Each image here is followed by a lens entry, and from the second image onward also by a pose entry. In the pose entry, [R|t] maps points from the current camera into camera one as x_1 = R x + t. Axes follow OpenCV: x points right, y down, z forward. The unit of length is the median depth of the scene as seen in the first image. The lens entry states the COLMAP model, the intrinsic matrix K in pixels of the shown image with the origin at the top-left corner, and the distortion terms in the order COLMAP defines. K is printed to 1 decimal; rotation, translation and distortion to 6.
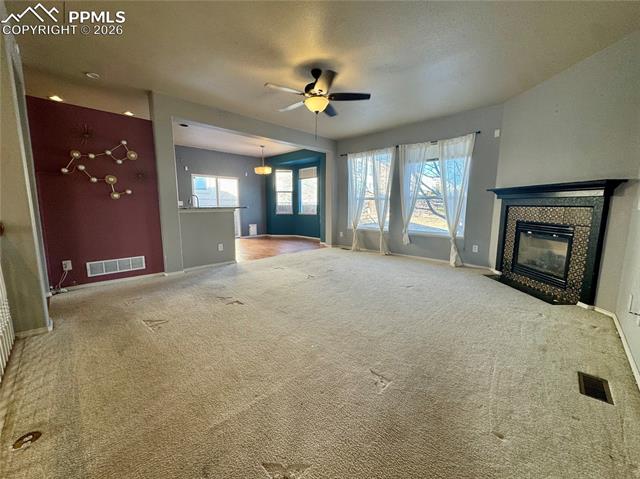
lens RADIAL K [[255.2, 0, 318.7], [0, 255.2, 238.6], [0, 0, 1]] dist [-0.008161, -0.000320]
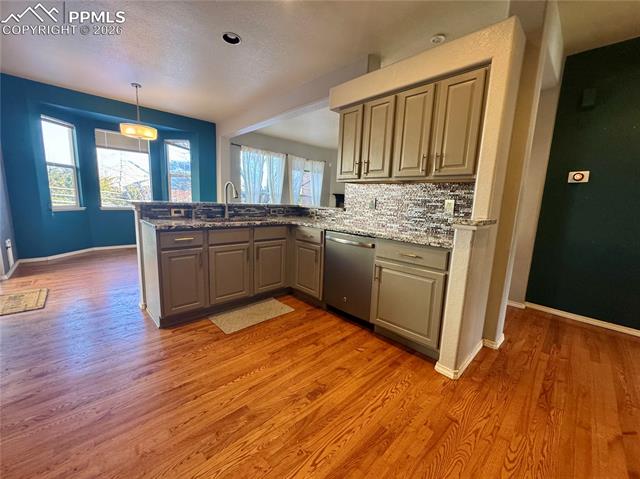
lens RADIAL K [[255.2, 0, 318.4], [0, 255.2, 240.3], [0, 0, 1]] dist [-0.008161, -0.000320]
pose [[0.020953, -0.148922, 0.988627, -1.001511], [0.101105, 0.984090, 0.146096, -0.090881], [-0.994655, 0.096894, 0.035676, 0.769266]]
